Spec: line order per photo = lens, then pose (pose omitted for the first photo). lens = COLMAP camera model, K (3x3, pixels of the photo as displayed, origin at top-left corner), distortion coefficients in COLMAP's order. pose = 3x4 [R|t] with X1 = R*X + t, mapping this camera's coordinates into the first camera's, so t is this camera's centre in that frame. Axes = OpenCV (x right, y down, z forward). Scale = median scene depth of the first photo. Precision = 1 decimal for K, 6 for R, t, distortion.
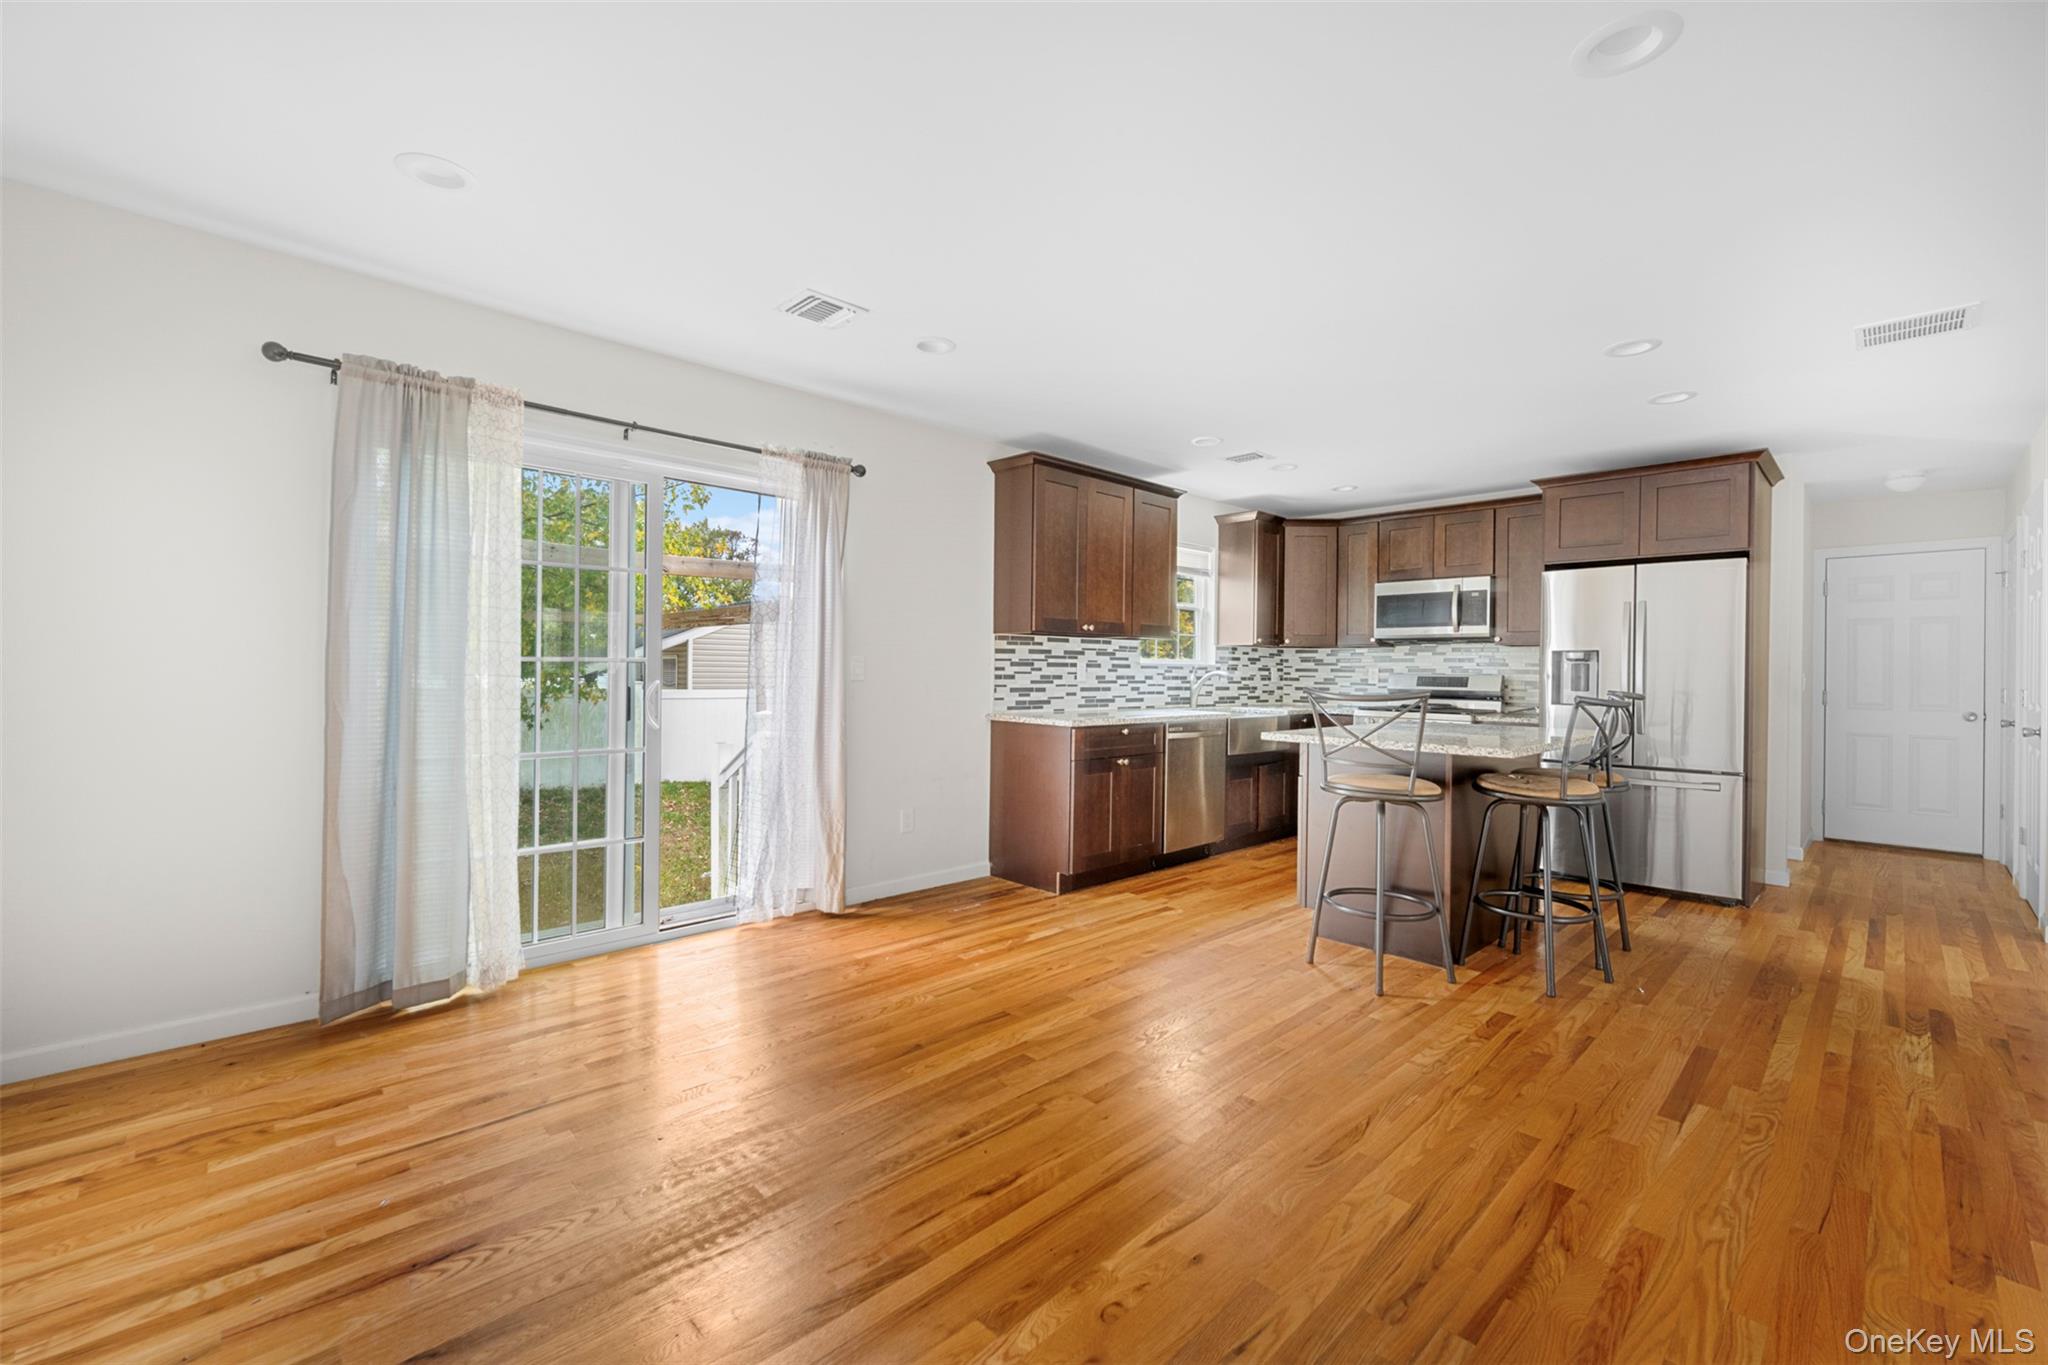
lens RADIAL K [[808.9, 0, 962.4], [0, 808.9, 672.3], [0, 0, 1]] dist [-0.001176, -0.000400]
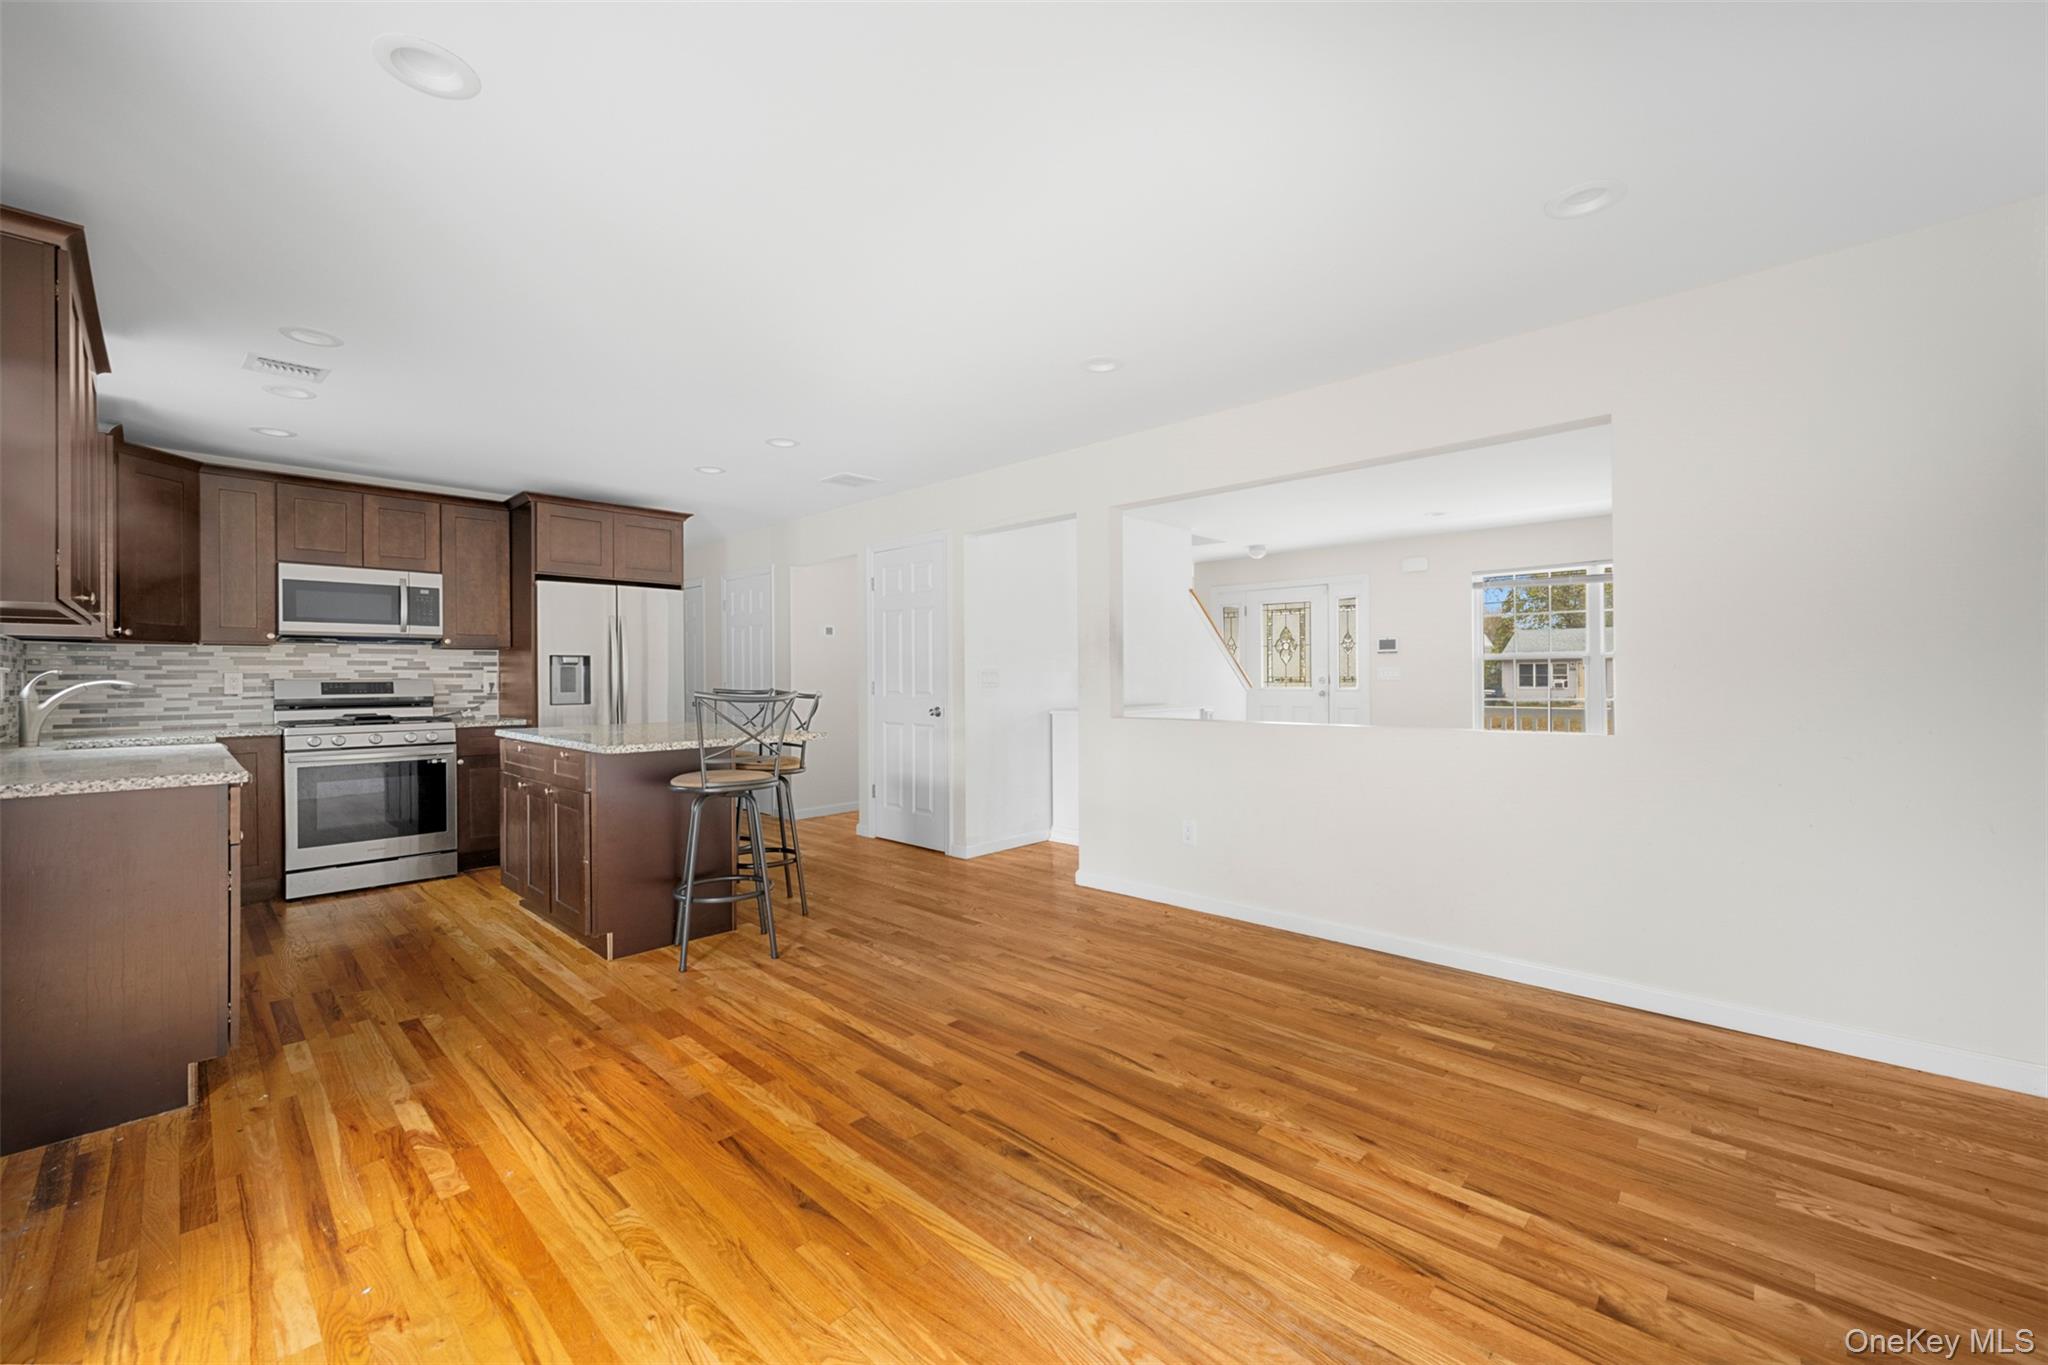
lens RADIAL K [[829.1, 0, 1024.0], [0, 829.1, 682.5], [0, 0, 1]] dist [0.000039, 0.000070]
pose [[-0.068757, -0.020506, 0.997423, -0.380025], [0.009043, 0.999735, 0.021177, -0.007328], [-0.997592, 0.010476, -0.068554, 0.408800]]
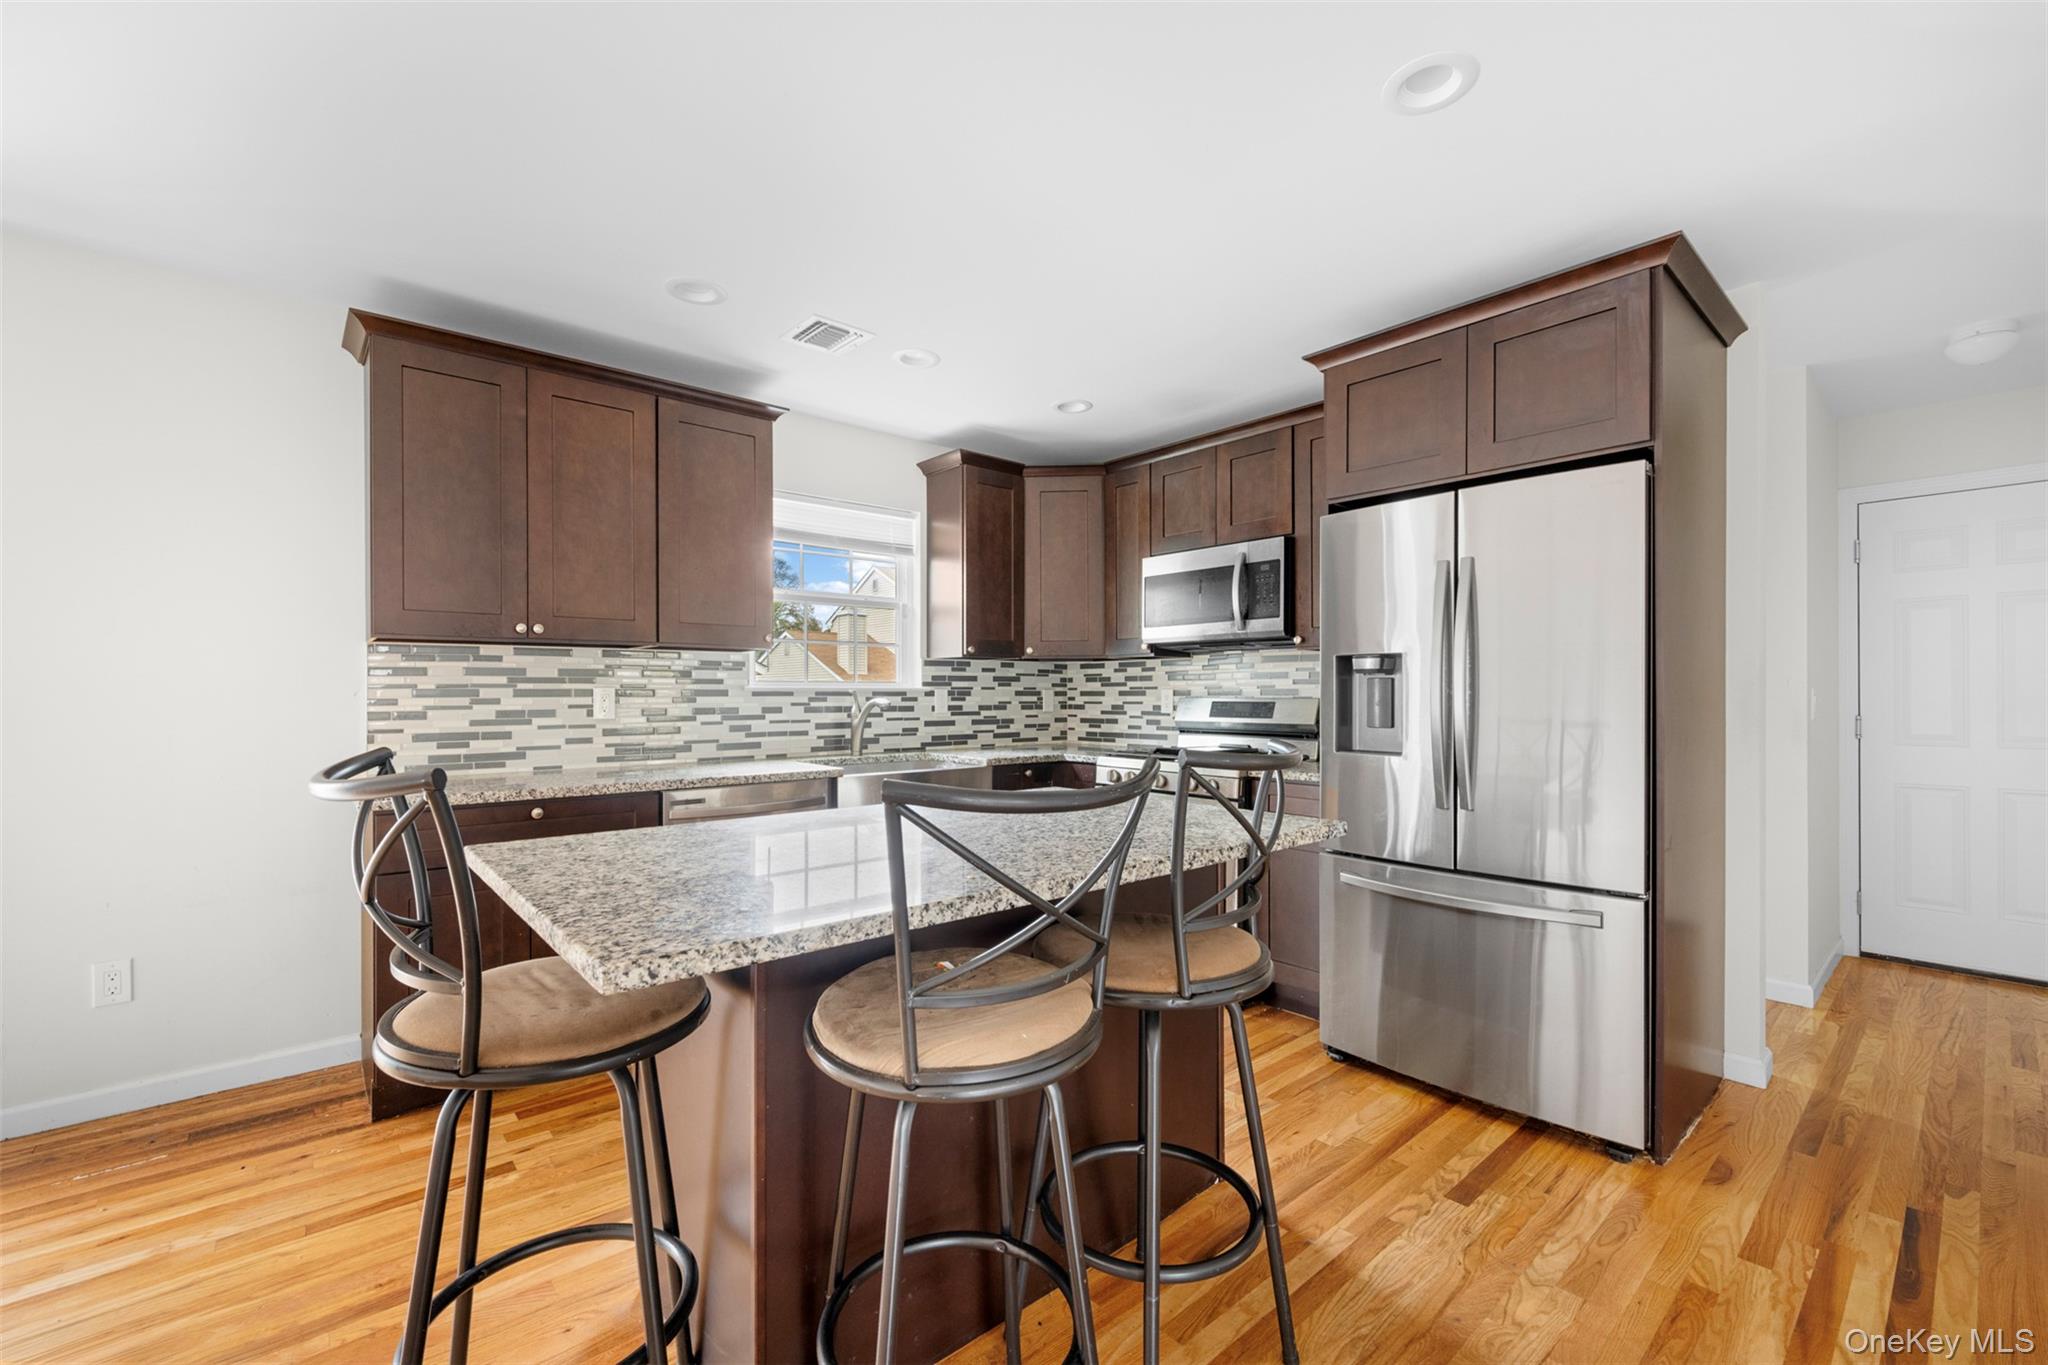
lens RADIAL K [[860.0, 0, 953.2], [0, 860.0, 698.1], [0, 0, 1]] dist [0.001967, 0.000732]
pose [[0.999667, -0.015449, -0.020679, 0.434795], [0.015455, 0.999881, 0.000157, -0.000887], [0.020674, -0.000476, 0.999786, 0.361186]]
